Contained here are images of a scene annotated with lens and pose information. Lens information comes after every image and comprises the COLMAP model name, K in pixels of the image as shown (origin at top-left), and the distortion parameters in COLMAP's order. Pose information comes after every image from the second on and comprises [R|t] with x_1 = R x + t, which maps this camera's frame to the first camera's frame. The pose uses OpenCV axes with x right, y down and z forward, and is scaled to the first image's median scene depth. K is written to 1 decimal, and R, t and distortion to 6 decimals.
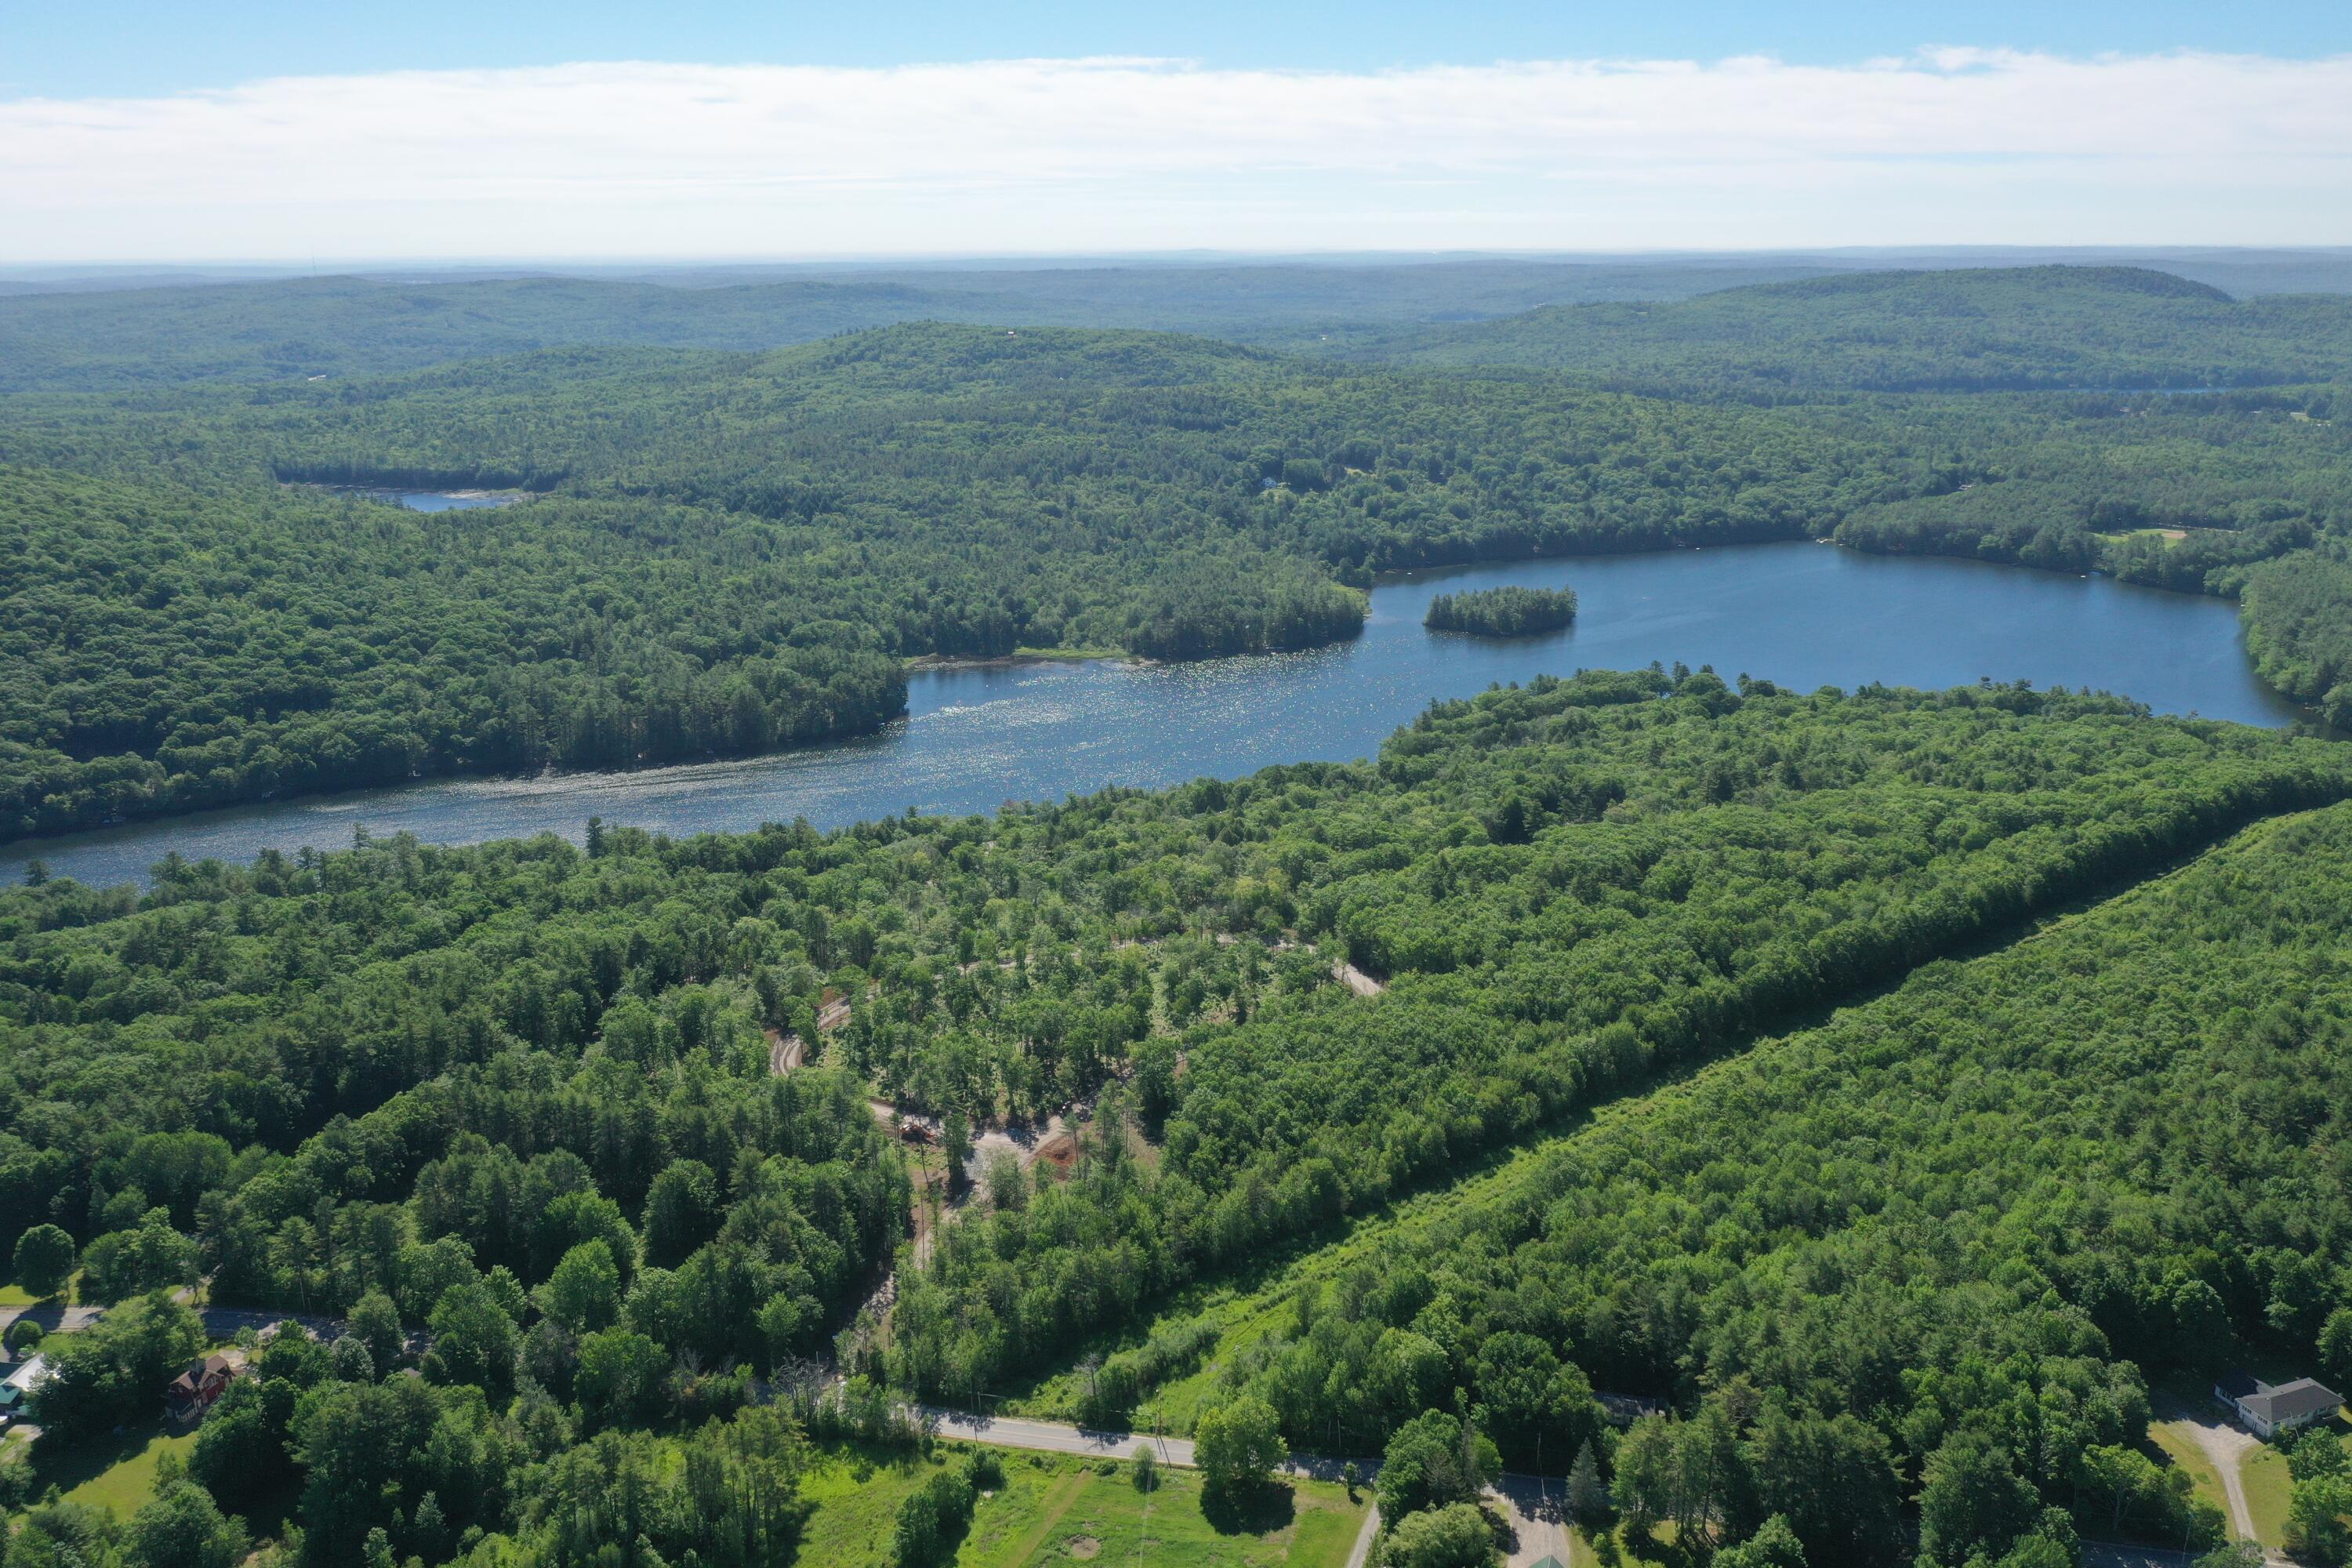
lens RADIAL K [[1844.8, 0, 1172.5], [0, 1844.8, 773.7], [0, 0, 1]] dist [-0.011290, -0.000733]
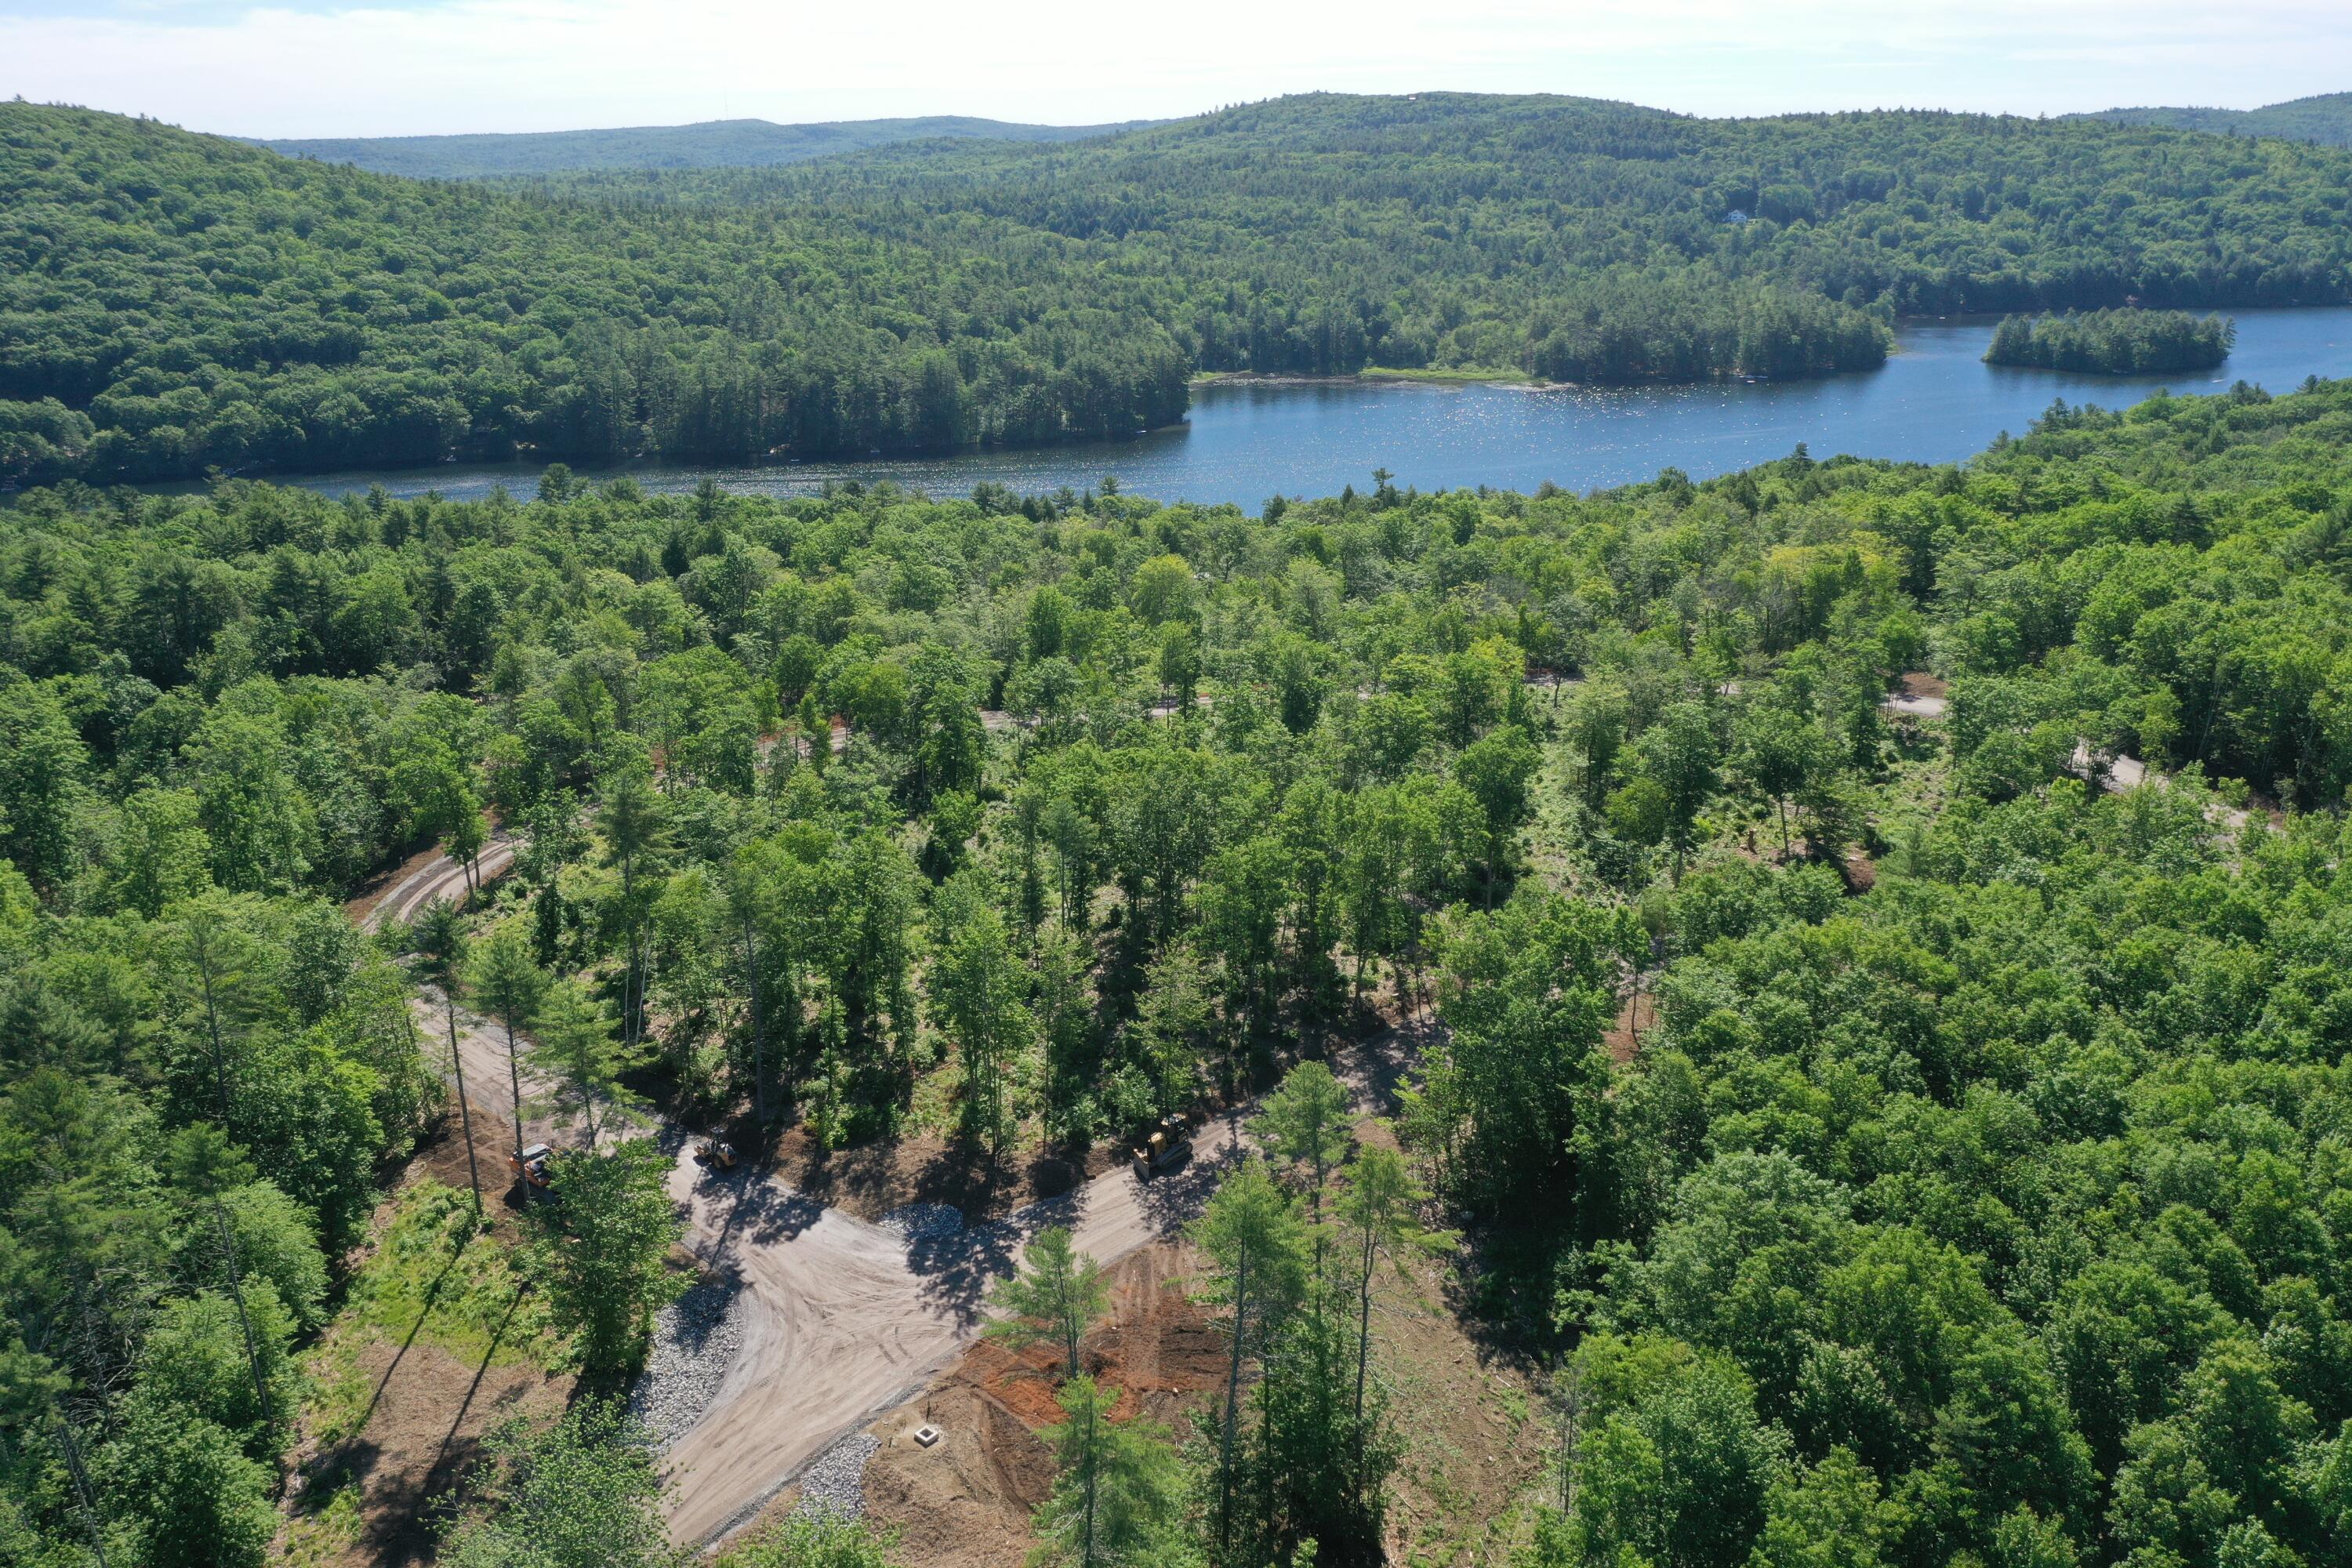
lens RADIAL K [[1844.8, 0, 1172.5], [0, 1844.8, 773.7], [0, 0, 1]] dist [-0.011290, -0.000733]
pose [[0.976376, 0.069786, -0.204499, -0.003873], [-0.058356, 0.996405, 0.061407, 0.056374], [0.208050, -0.048023, 0.976939, 0.369258]]
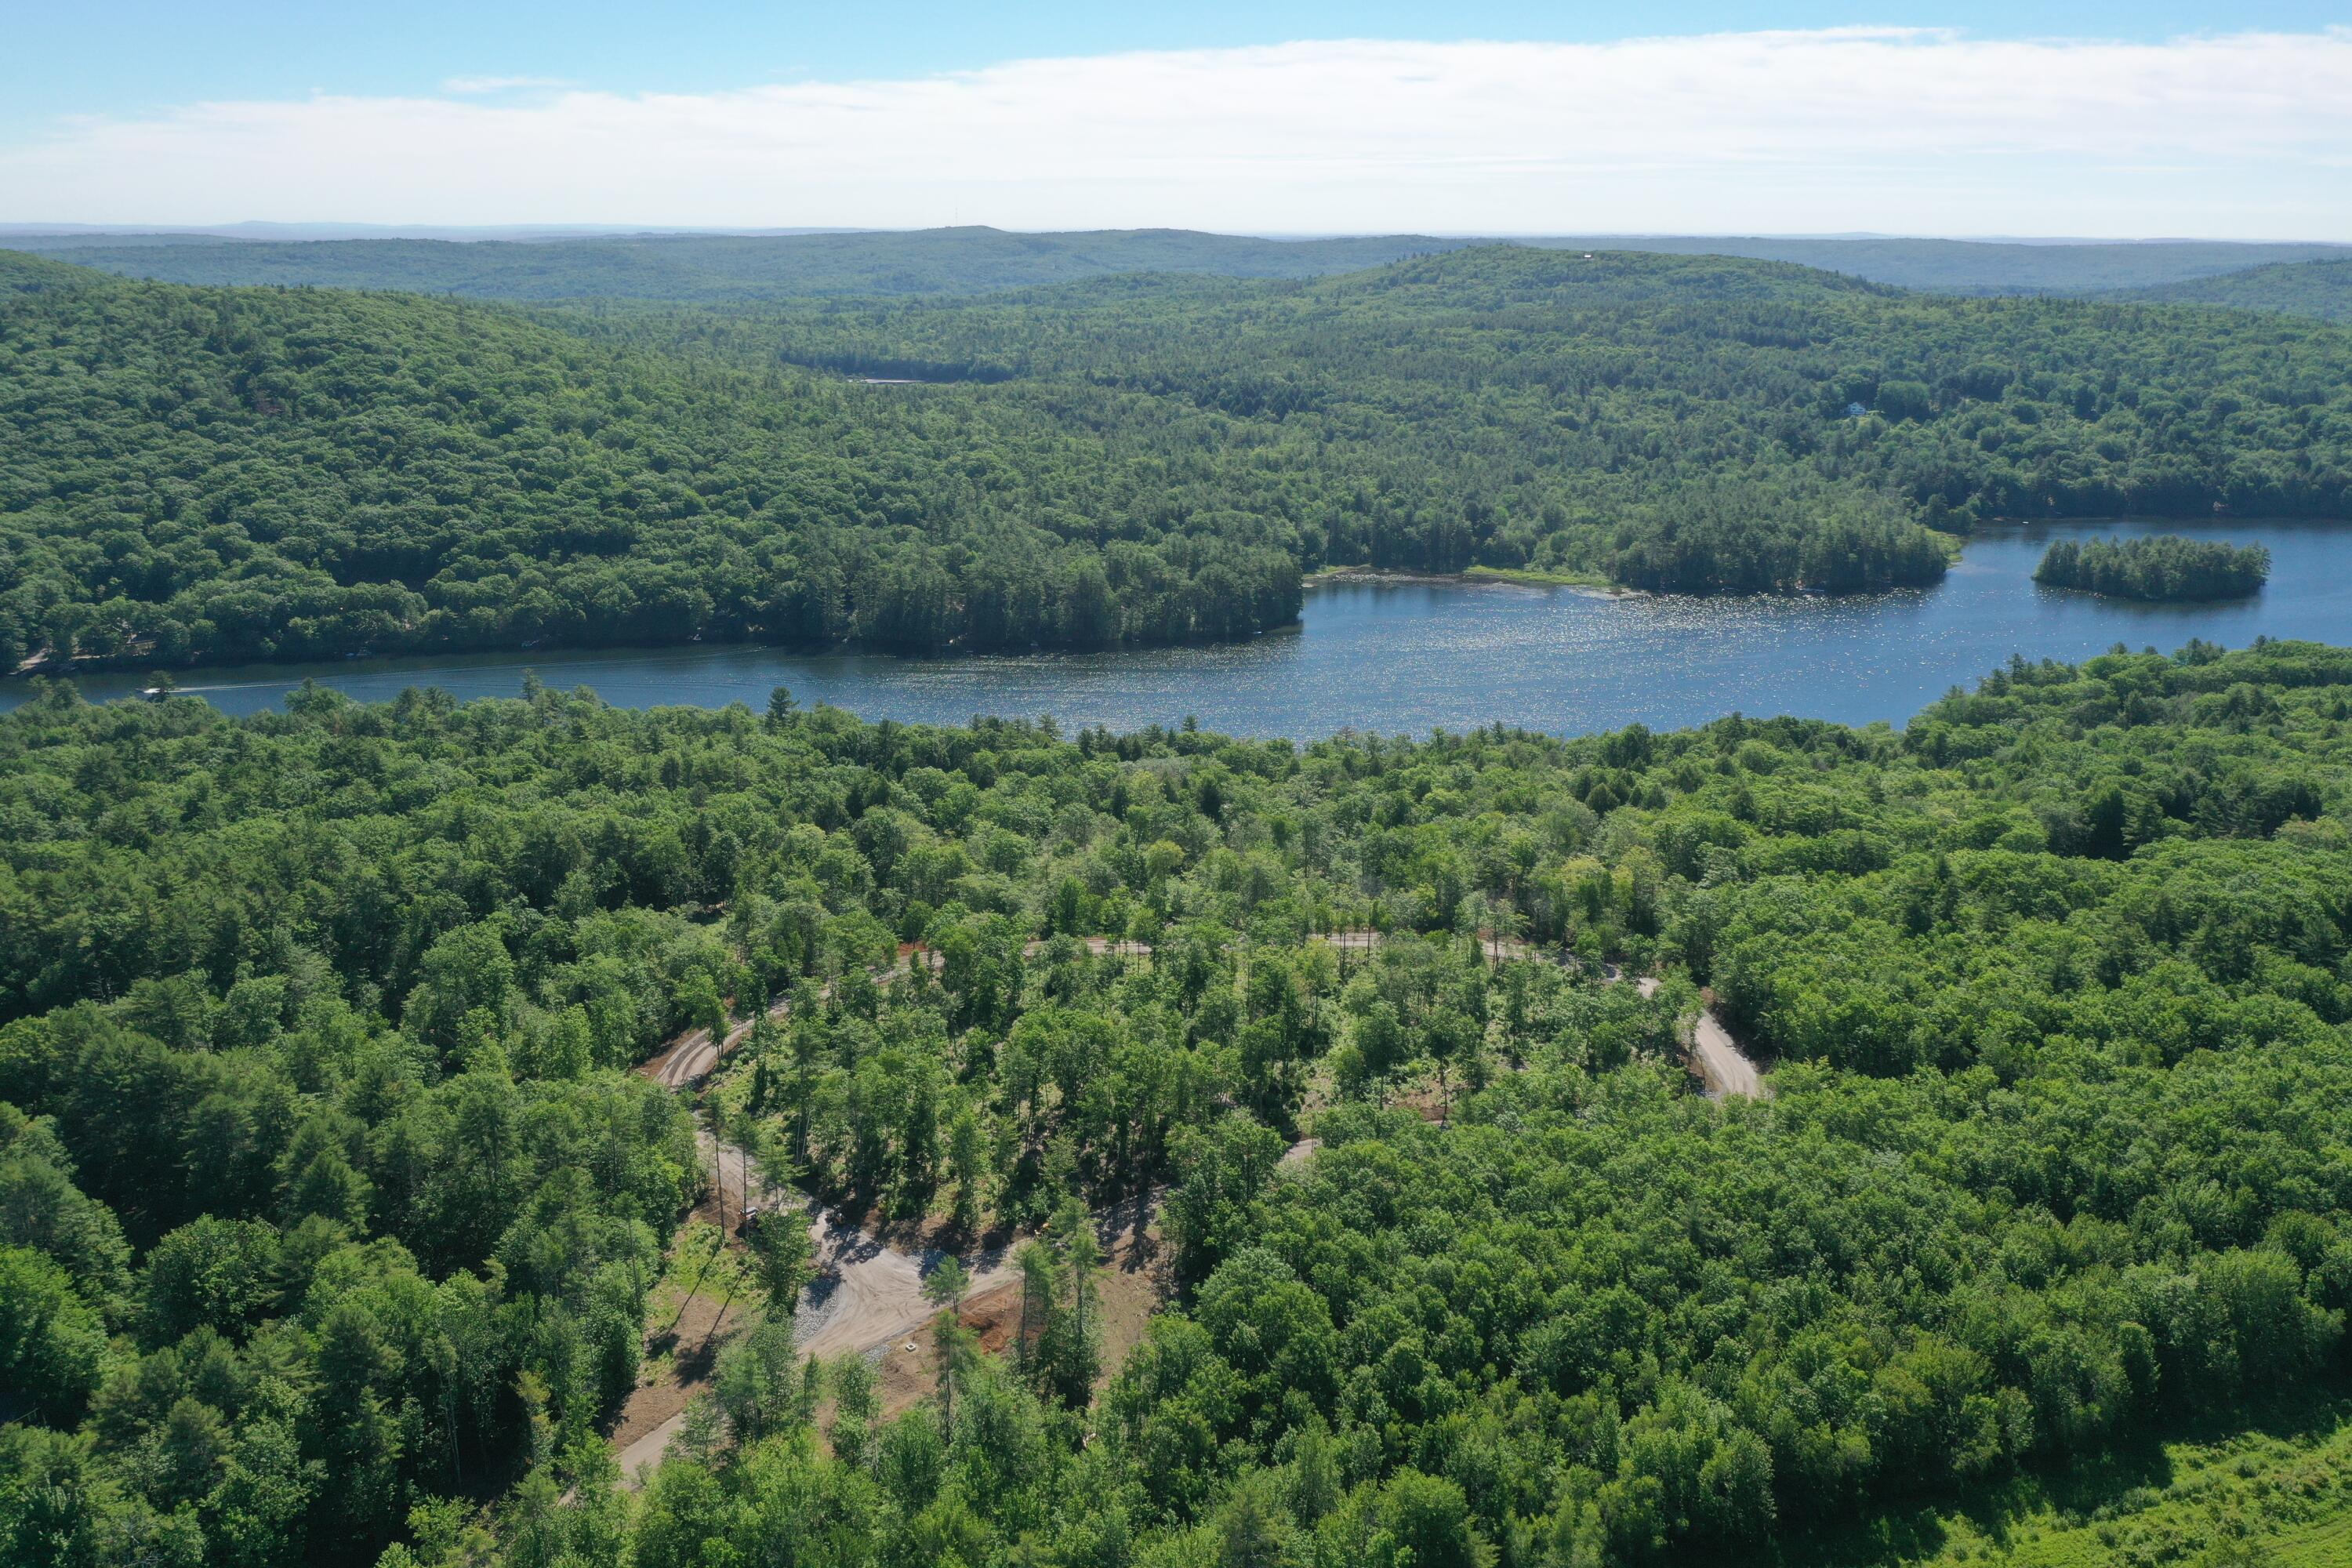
lens RADIAL K [[1848.0, 0, 1173.1], [0, 1848.0, 769.4], [0, 0, 1]] dist [-0.011653, 0.001076]
pose [[0.945375, 0.104726, -0.308706, 0.060391], [-0.103003, 0.994439, 0.021922, 0.018422], [0.309285, 0.011073, 0.950905, 0.251299]]
